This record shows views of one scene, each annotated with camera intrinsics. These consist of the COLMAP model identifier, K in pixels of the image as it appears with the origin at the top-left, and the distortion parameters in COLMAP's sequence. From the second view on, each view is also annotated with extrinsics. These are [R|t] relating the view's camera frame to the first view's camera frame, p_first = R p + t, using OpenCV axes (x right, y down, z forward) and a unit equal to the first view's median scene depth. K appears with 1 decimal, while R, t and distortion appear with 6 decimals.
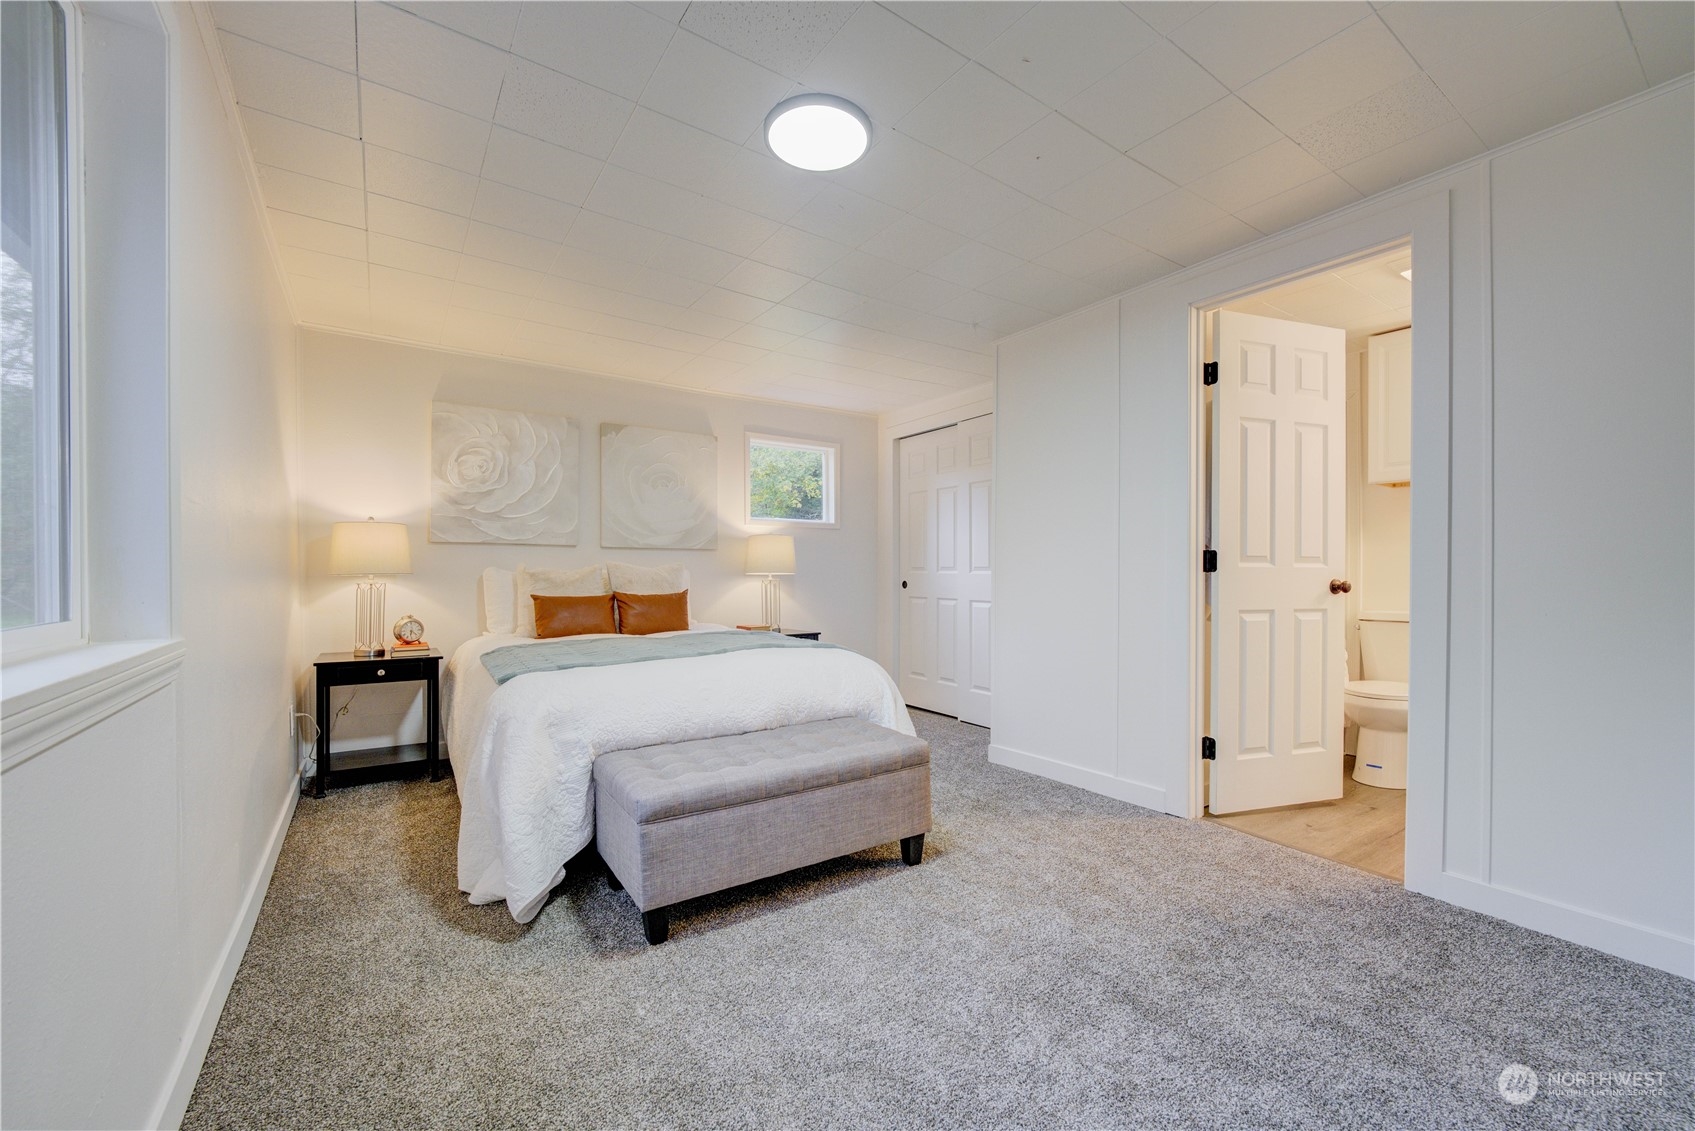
lens RADIAL K [[692.2, 0, 850.9], [0, 692.2, 581.1], [0, 0, 1]] dist [-0.001009, -0.000191]
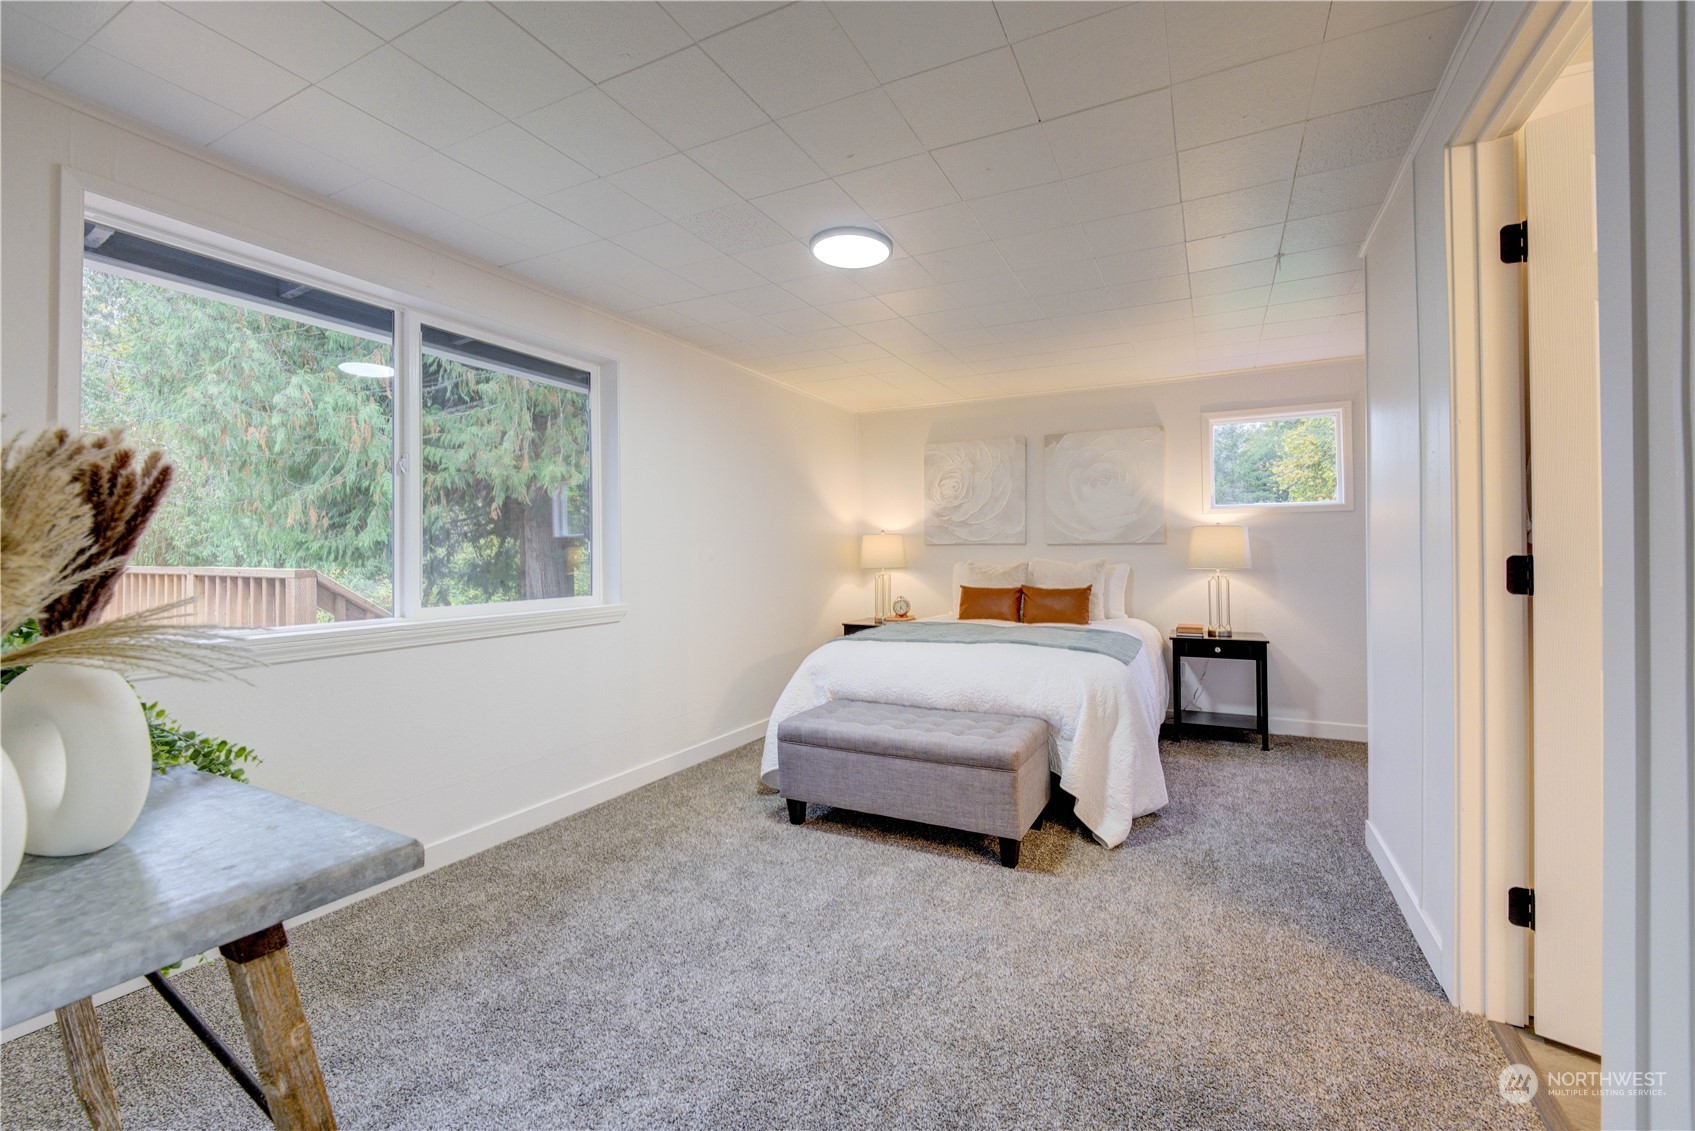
lens RADIAL K [[693.7, 0, 840.6], [0, 693.7, 563.1], [0, 0, 1]] dist [-0.007134, -0.000832]
pose [[0.462172, 0.009343, -0.886741, 0.577164], [-0.003038, 0.999955, 0.008952, -0.032019], [0.886785, -0.001444, 0.462180, 0.200819]]
